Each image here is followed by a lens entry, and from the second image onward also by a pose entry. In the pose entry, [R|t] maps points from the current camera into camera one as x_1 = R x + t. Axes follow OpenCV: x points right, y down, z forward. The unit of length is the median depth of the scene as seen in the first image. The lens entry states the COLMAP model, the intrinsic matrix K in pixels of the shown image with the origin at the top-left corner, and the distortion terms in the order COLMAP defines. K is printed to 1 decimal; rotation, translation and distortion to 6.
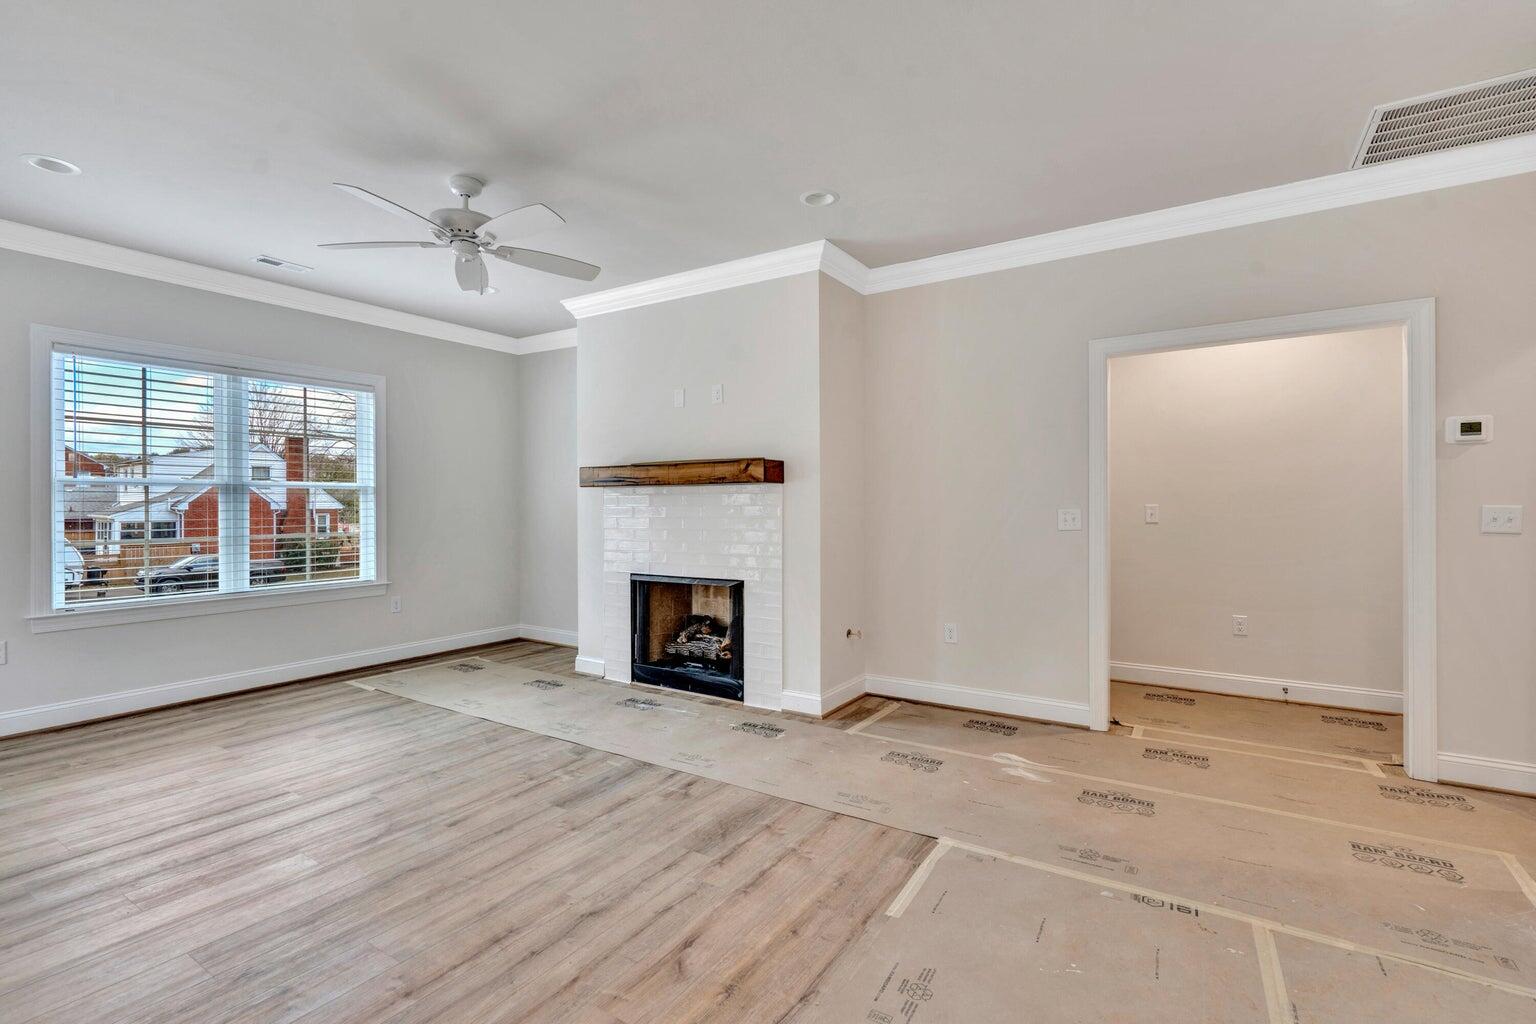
lens RADIAL K [[702.2, 0, 758.4], [0, 702.2, 507.0], [0, 0, 1]] dist [-0.001295, 0.000003]
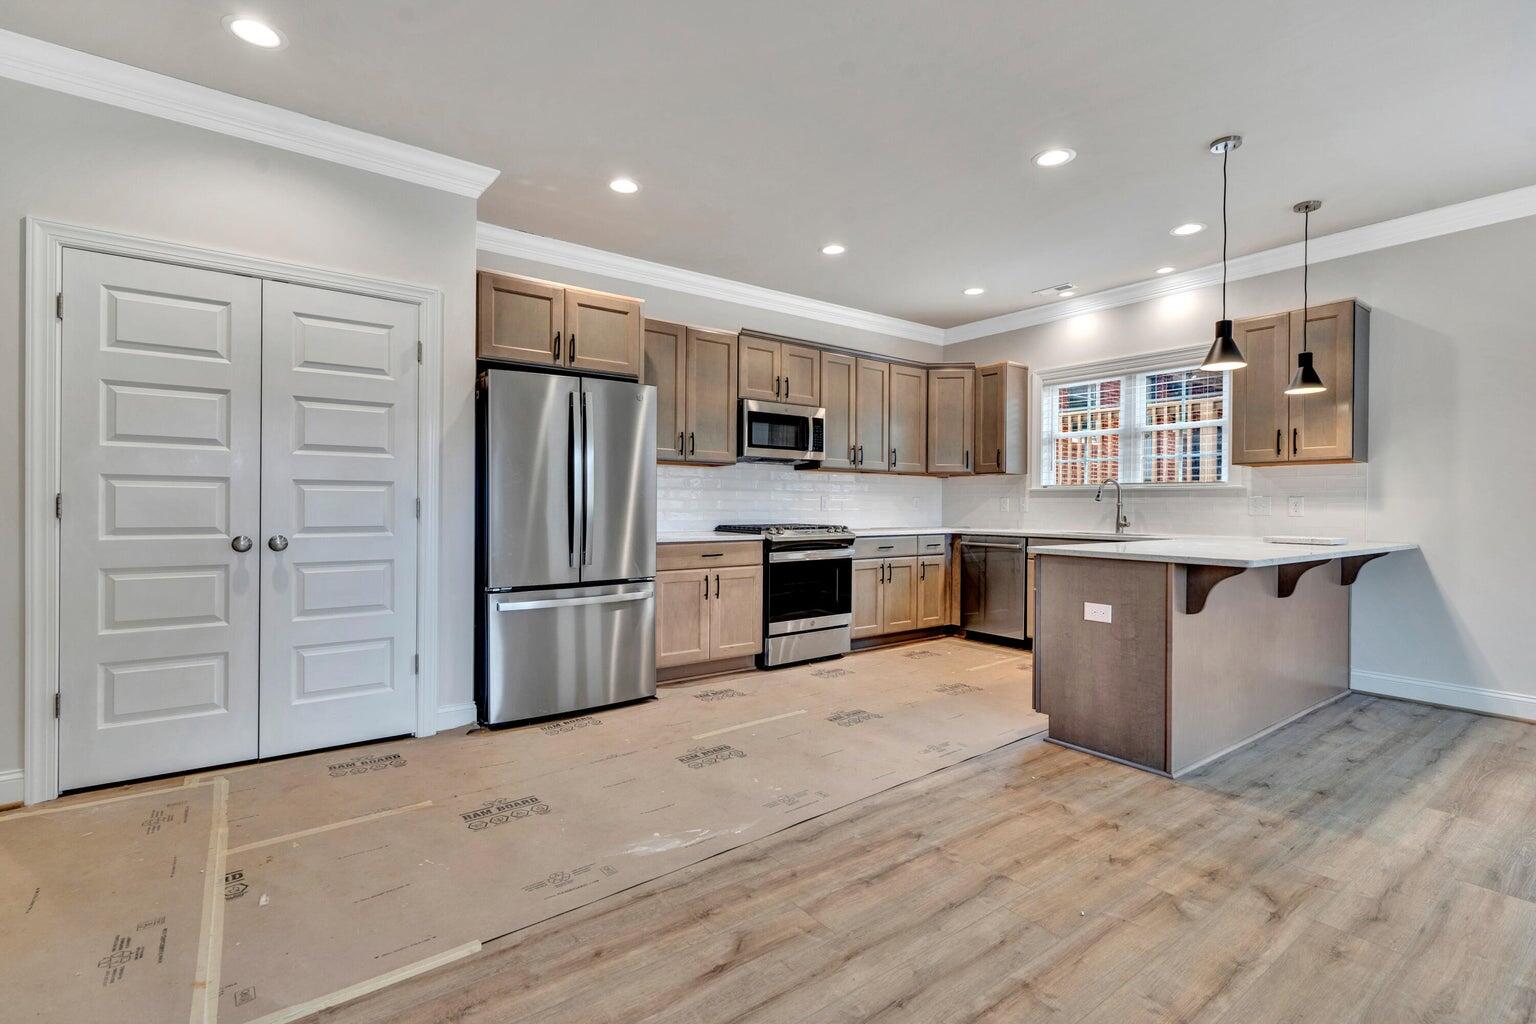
lens RADIAL K [[702.2, 0, 758.4], [0, 702.2, 507.0], [0, 0, 1]] dist [-0.001295, 0.000003]
pose [[-0.936803, -0.005218, 0.349819, -0.370128], [-0.004914, 0.999986, 0.001756, 0.051802], [-0.349823, -0.000073, -0.936816, 1.499169]]
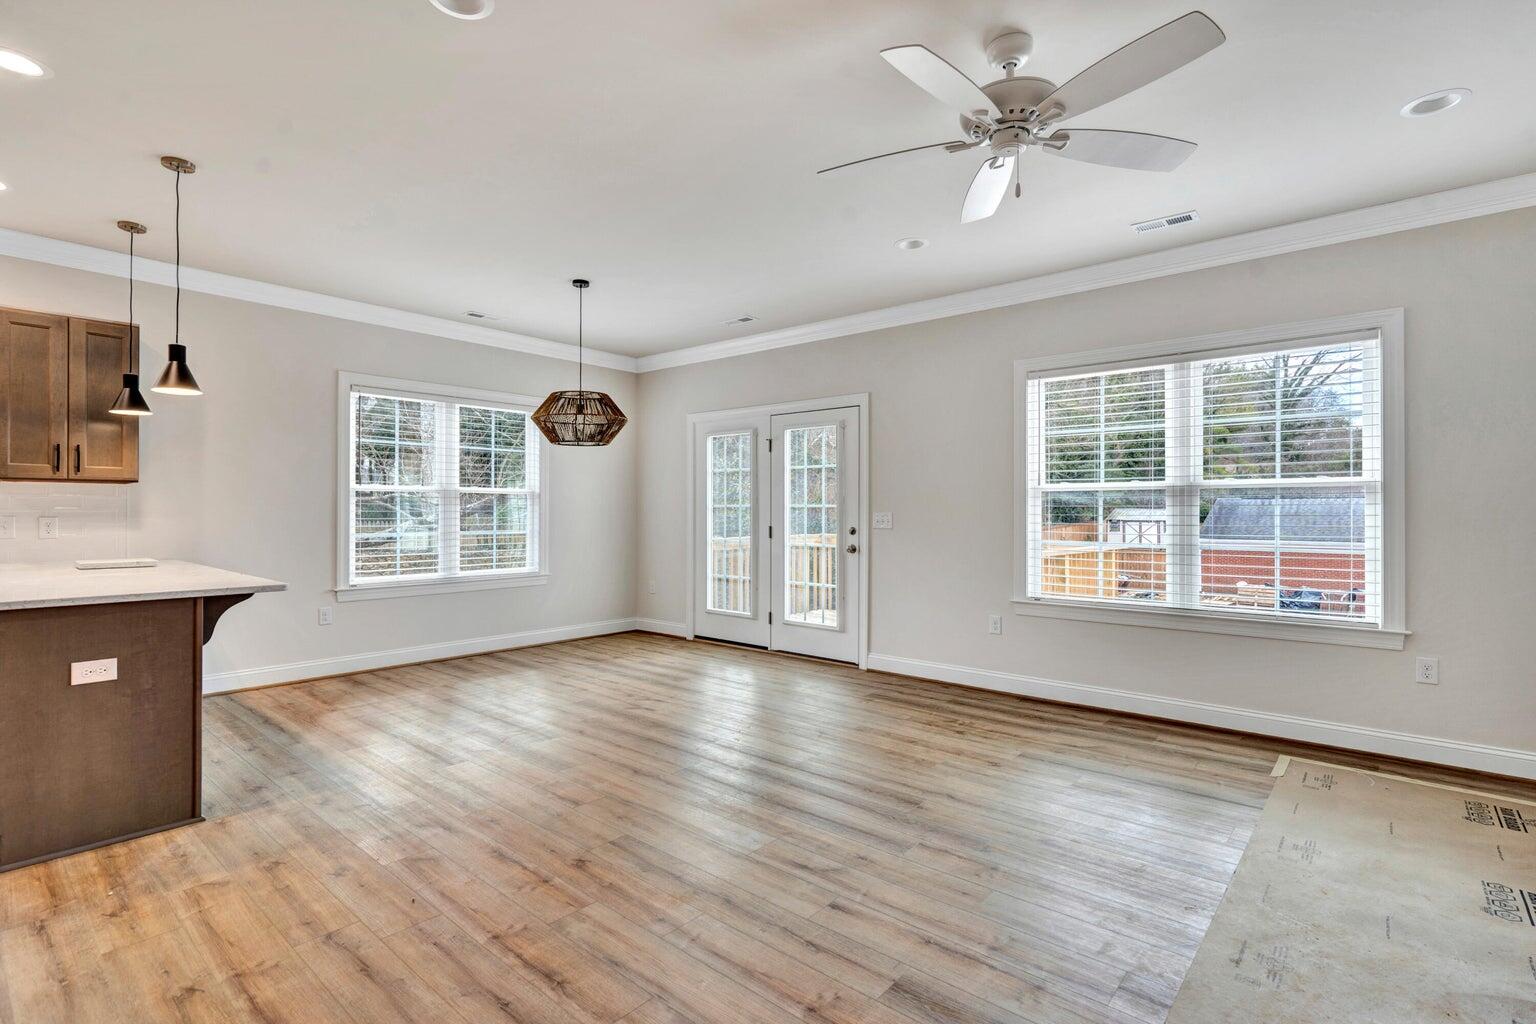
lens RADIAL K [[731.0, 0, 763.4], [0, 731.0, 508.7], [0, 0, 1]] dist [0.003026, -0.000082]
pose [[-0.131650, -0.001917, -0.991294, 0.471771], [-0.002783, 0.999995, -0.001564, -0.000814], [0.991292, 0.002553, -0.131655, 1.199167]]
